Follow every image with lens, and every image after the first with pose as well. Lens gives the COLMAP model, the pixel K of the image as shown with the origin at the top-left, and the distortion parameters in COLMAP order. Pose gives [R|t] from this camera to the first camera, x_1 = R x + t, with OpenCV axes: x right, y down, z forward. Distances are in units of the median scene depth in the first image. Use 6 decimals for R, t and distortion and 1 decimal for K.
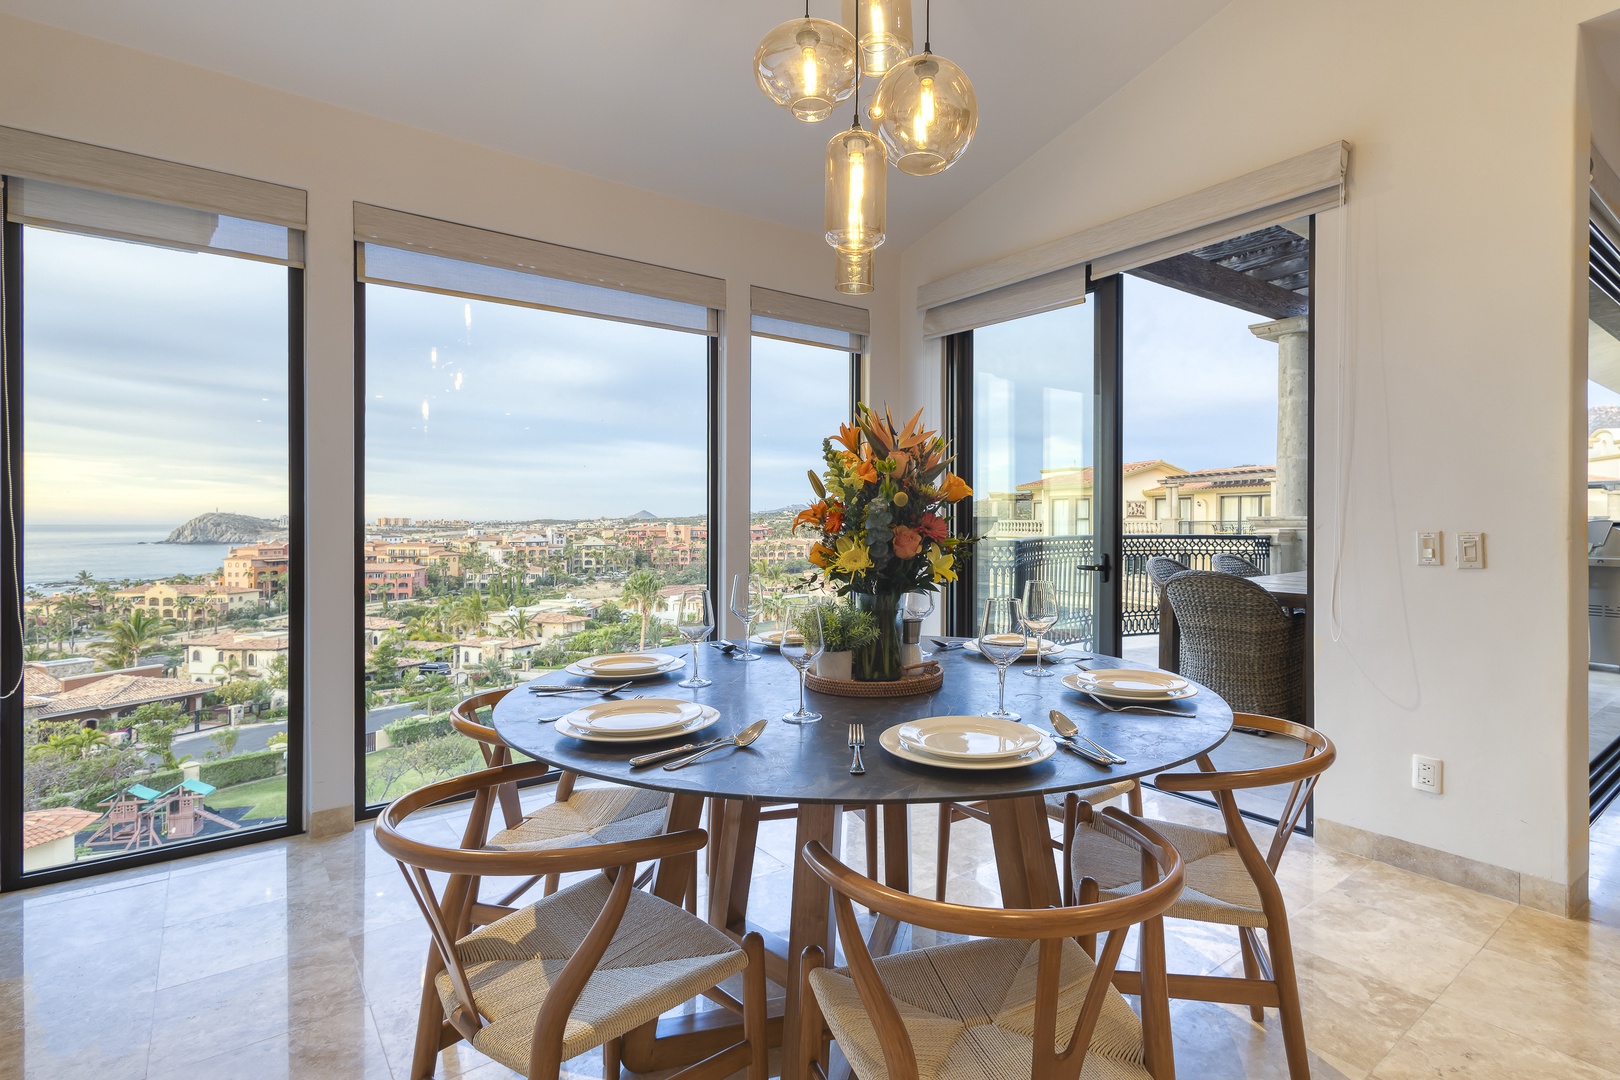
lens RADIAL K [[910.5, 0, 810.0], [0, 910.5, 540.0], [0, 0, 1]] dist [0.000567, -0.000489]
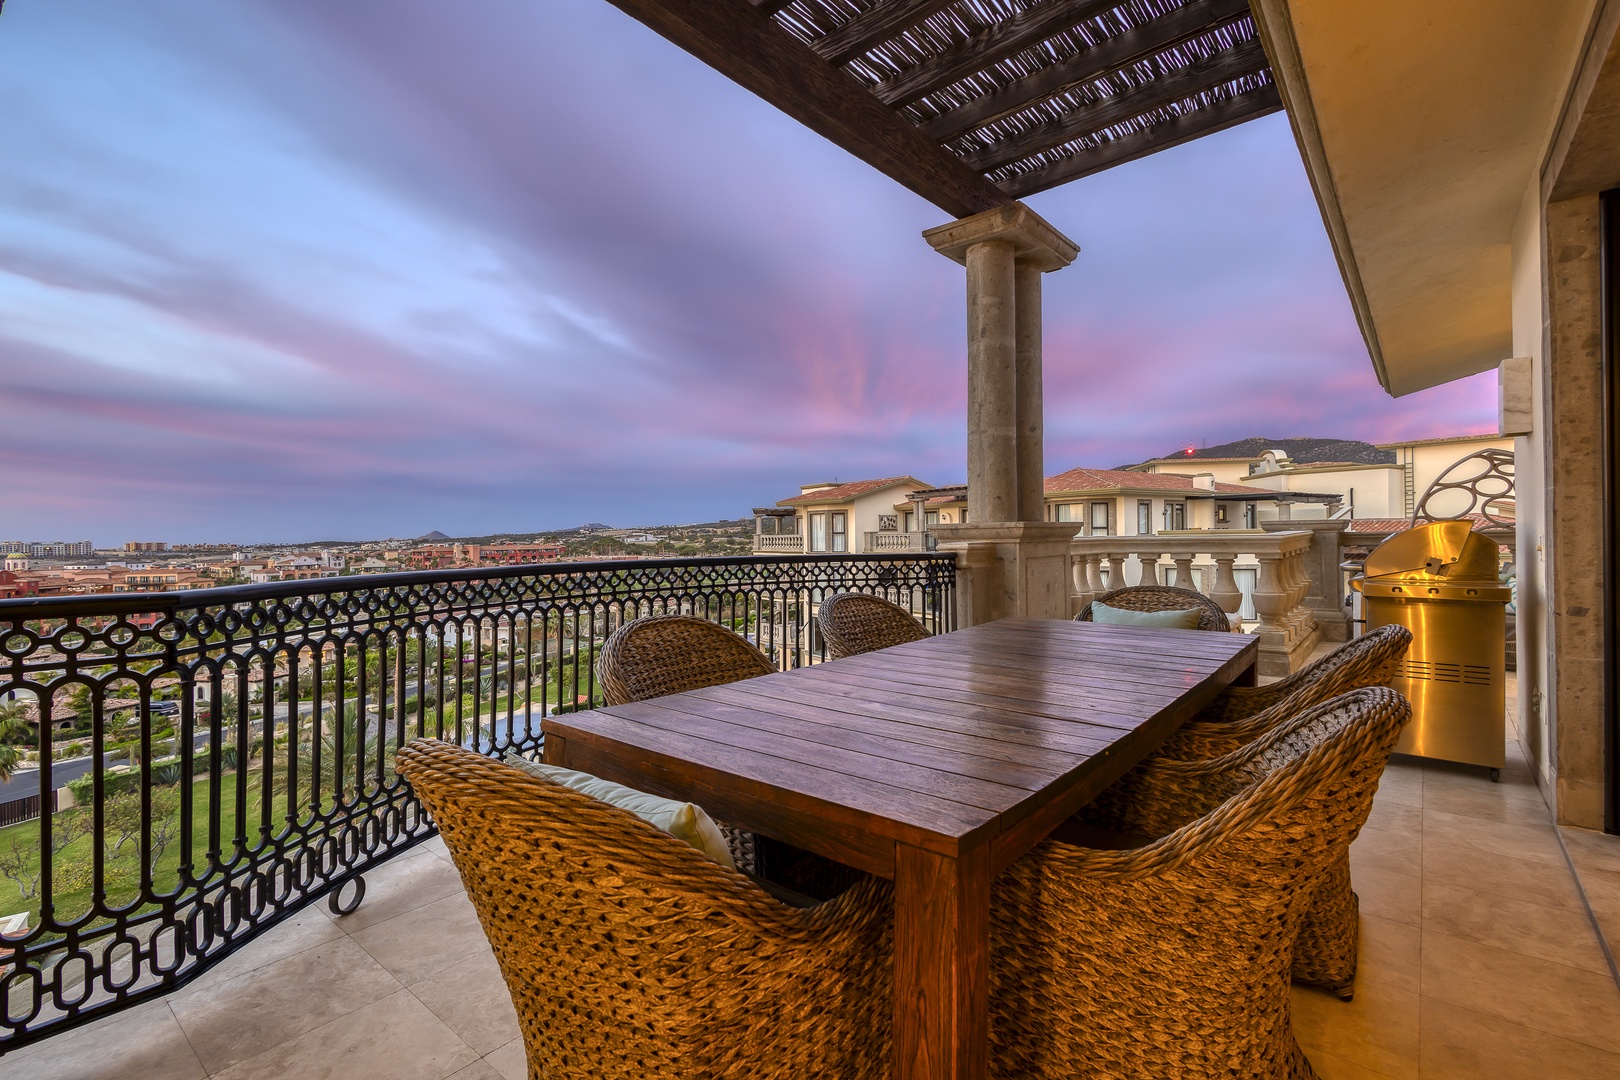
lens RADIAL K [[761.1, 0, 810.0], [0, 761.1, 540.0], [0, 0, 1]] dist [0.003101, 0.000196]
pose [[0.979462, -0.016101, 0.200987, 0.076116], [0.019593, 0.999689, -0.015396, -0.001961], [-0.200677, 0.019017, 0.979473, 0.127721]]
